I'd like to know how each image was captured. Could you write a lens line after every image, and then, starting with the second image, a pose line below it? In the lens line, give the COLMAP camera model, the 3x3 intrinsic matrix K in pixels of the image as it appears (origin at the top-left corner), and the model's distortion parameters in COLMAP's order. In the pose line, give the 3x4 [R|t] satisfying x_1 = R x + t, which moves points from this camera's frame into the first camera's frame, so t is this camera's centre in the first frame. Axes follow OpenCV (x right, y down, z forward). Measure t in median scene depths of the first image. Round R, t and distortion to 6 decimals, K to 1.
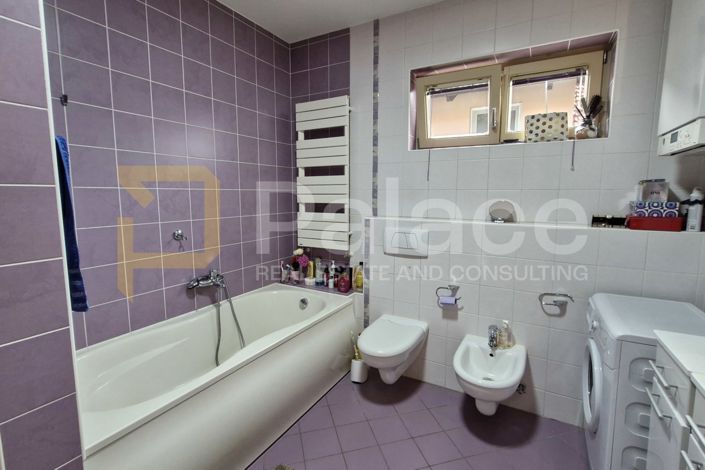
lens RADIAL K [[329.2, 0, 358.7], [0, 329.2, 231.2], [0, 0, 1]] dist [0.005787, 0.000221]
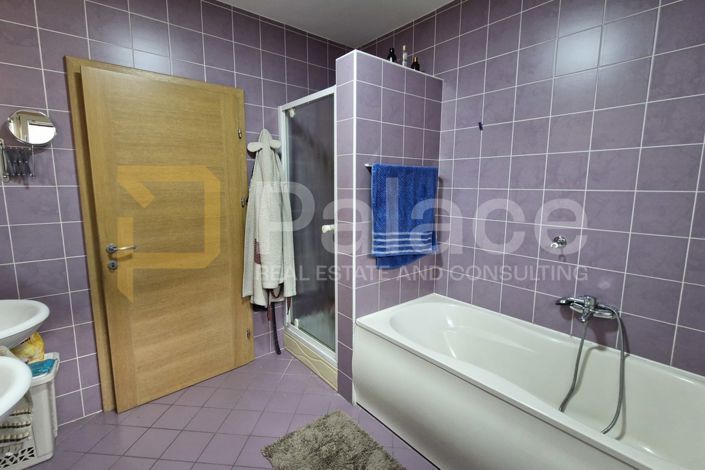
lens RADIAL K [[329.2, 0, 358.7], [0, 329.2, 231.2], [0, 0, 1]] dist [0.005787, 0.000221]
pose [[-0.362398, 0.124465, -0.923675, 0.455846], [-0.117988, 0.976943, 0.177934, -0.108804], [0.924525, 0.173466, -0.339357, 0.753302]]
